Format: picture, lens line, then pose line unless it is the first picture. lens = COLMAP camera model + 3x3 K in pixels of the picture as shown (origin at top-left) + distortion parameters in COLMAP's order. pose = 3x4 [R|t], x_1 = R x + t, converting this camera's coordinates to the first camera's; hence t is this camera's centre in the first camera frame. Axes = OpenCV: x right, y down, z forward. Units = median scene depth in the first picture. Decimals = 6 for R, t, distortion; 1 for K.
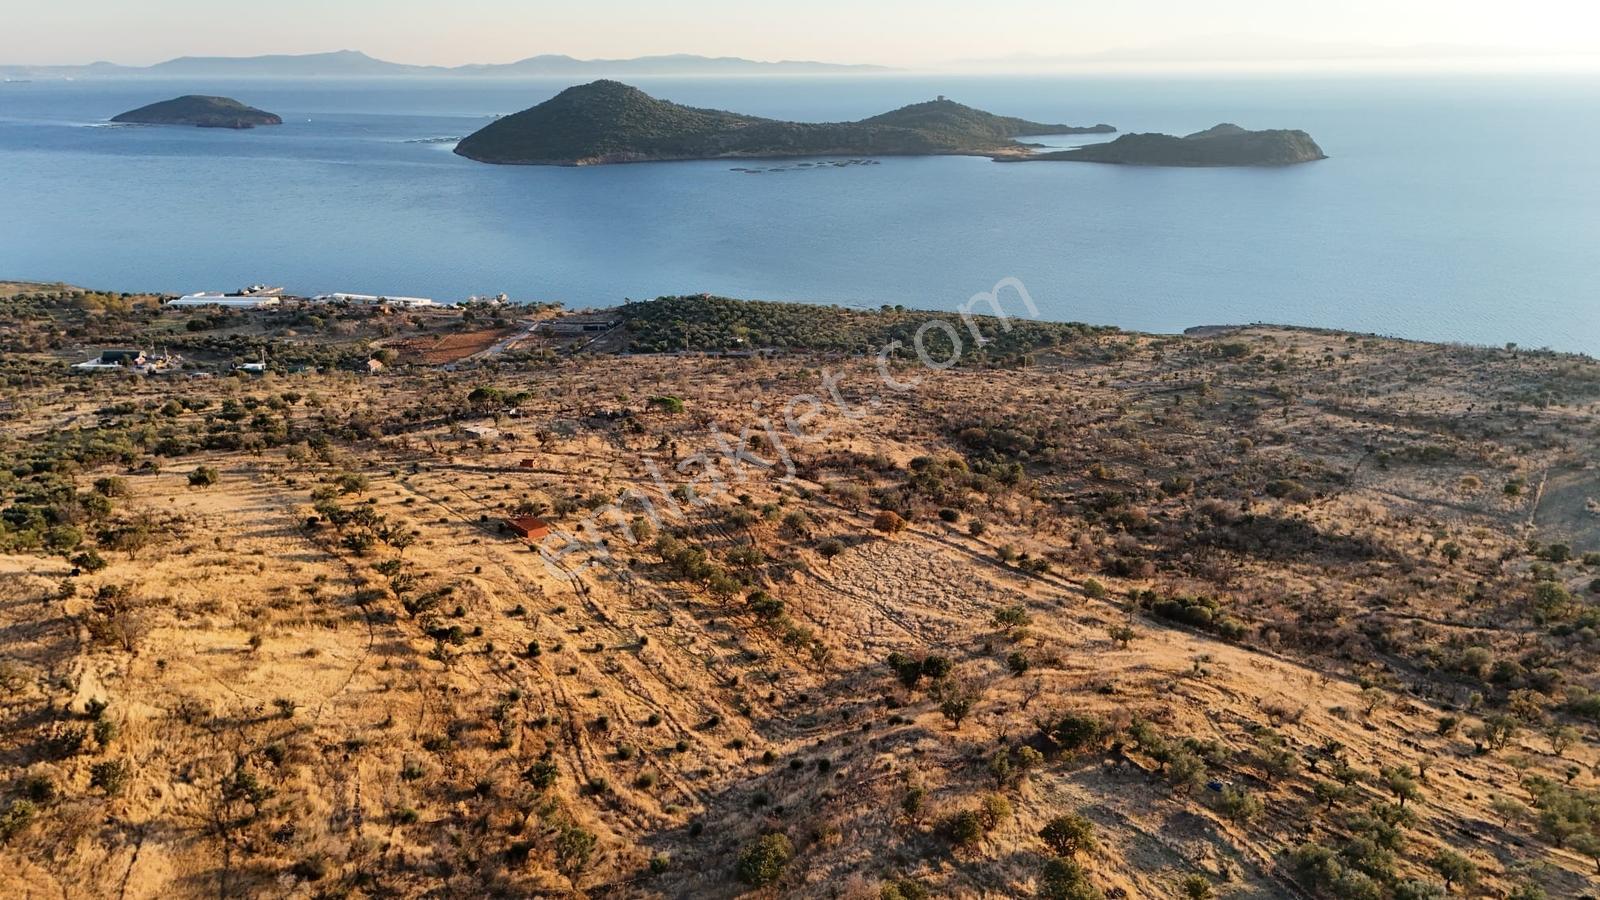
lens RADIAL K [[1176.7, 0, 800.0], [0, 1176.7, 450.0], [0, 0, 1]] dist [0.073734, -0.068160]
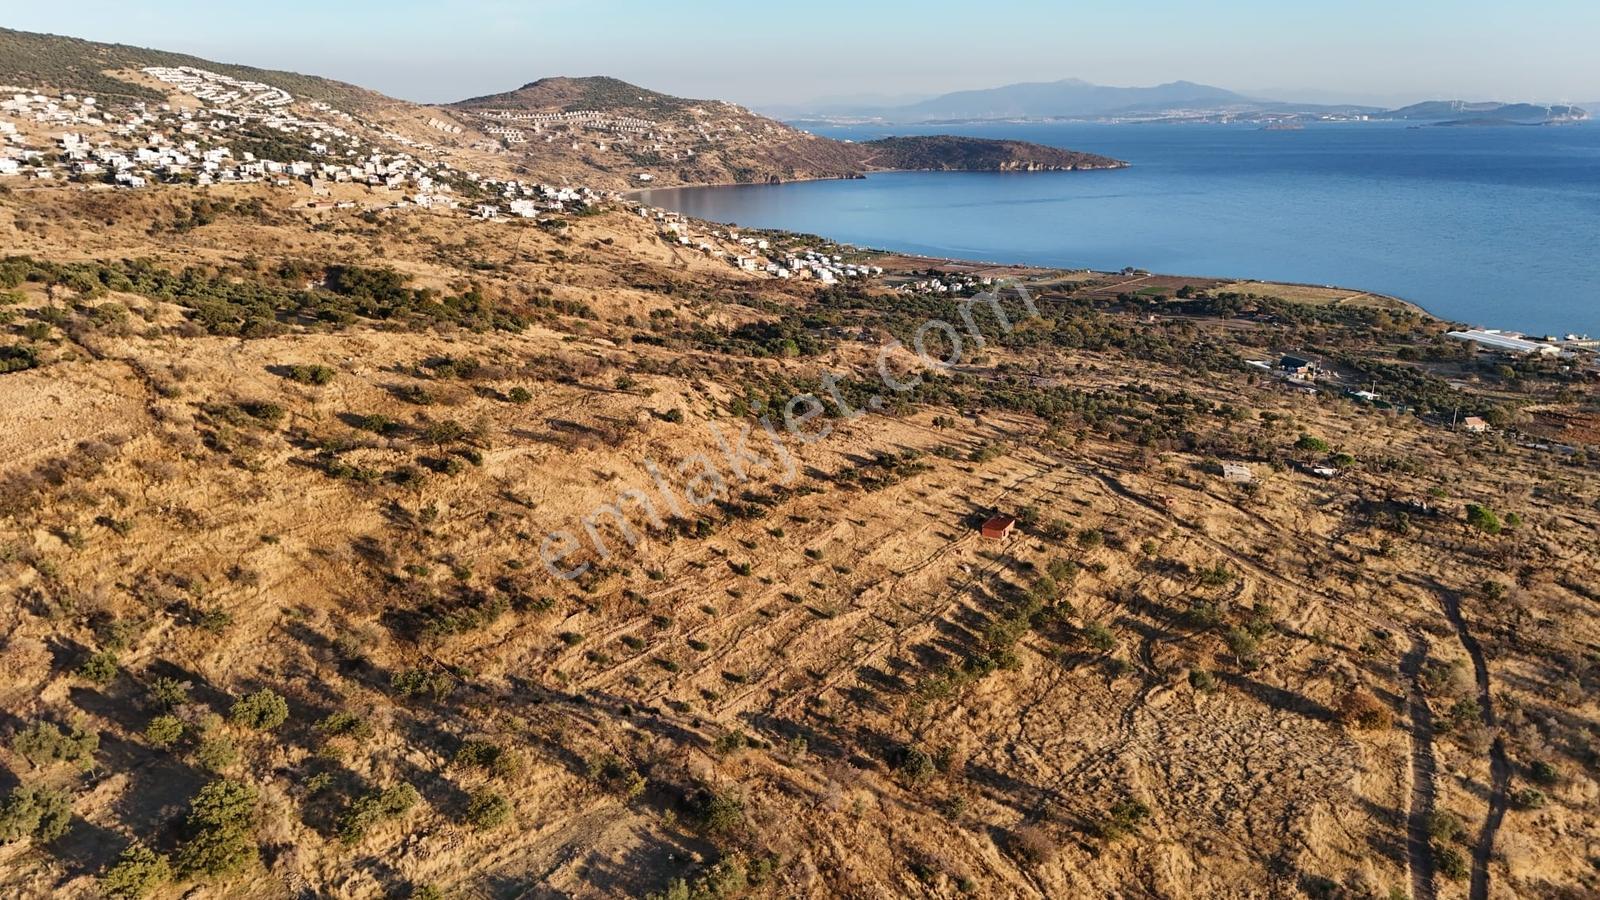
lens RADIAL K [[1173.1, 0, 800.4], [0, 1173.1, 453.7], [0, 0, 1]] dist [0.077087, -0.068980]
pose [[0.343808, 0.265812, -0.900633, 0.532759], [-0.287917, 0.942745, 0.168331, -0.102192], [0.893812, 0.201434, 0.400655, 0.345696]]
